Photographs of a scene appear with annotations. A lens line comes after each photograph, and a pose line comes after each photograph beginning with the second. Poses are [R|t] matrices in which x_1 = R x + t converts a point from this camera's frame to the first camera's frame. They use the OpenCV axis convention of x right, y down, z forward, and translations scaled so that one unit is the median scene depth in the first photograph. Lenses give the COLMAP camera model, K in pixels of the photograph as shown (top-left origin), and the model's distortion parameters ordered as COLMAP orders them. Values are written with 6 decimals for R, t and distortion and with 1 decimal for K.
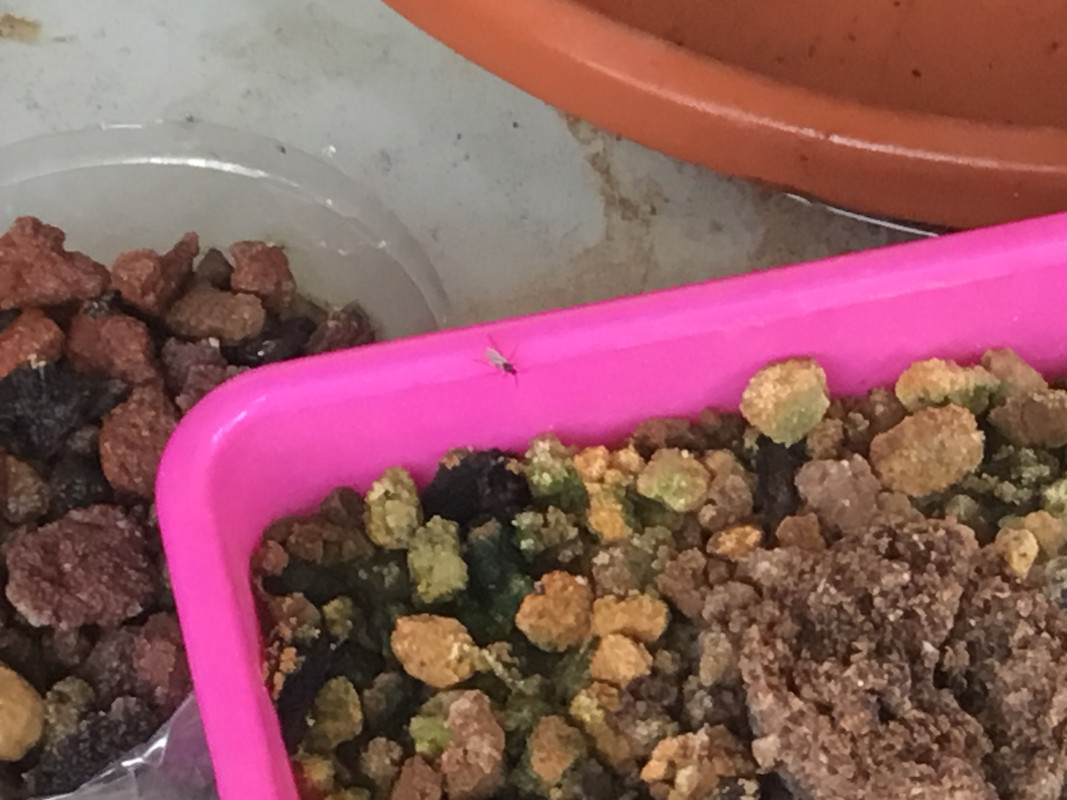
lens RADIAL K [[4038.1, 0, 533.5], [0, 4038.1, 400.0], [0, 0, 1]] dist [-0.175681, 1.897775]
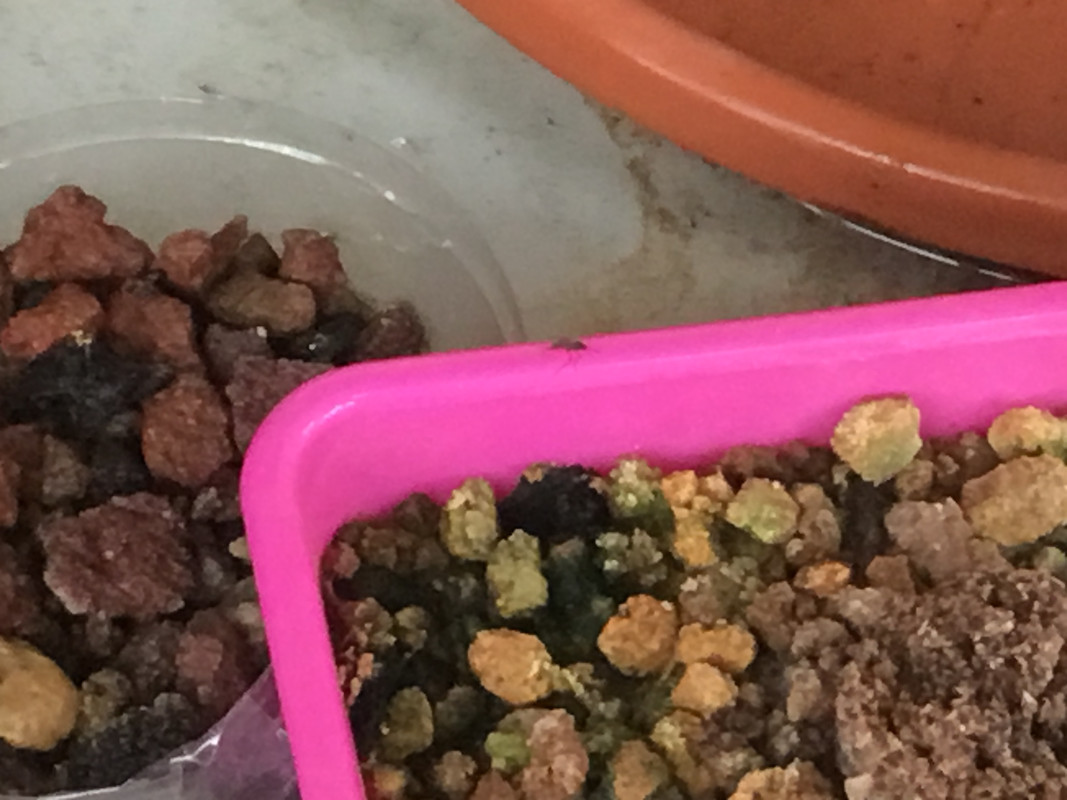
lens RADIAL K [[4802.5, 0, 533.5], [0, 4802.5, 400.0], [0, 0, 1]] dist [-0.248443, 3.819595]
pose [[0.995836, 0.074063, 0.053160, -0.084564], [-0.073980, 0.997253, -0.003530, 0.001196], [-0.053275, -0.000418, 0.998580, -0.161114]]
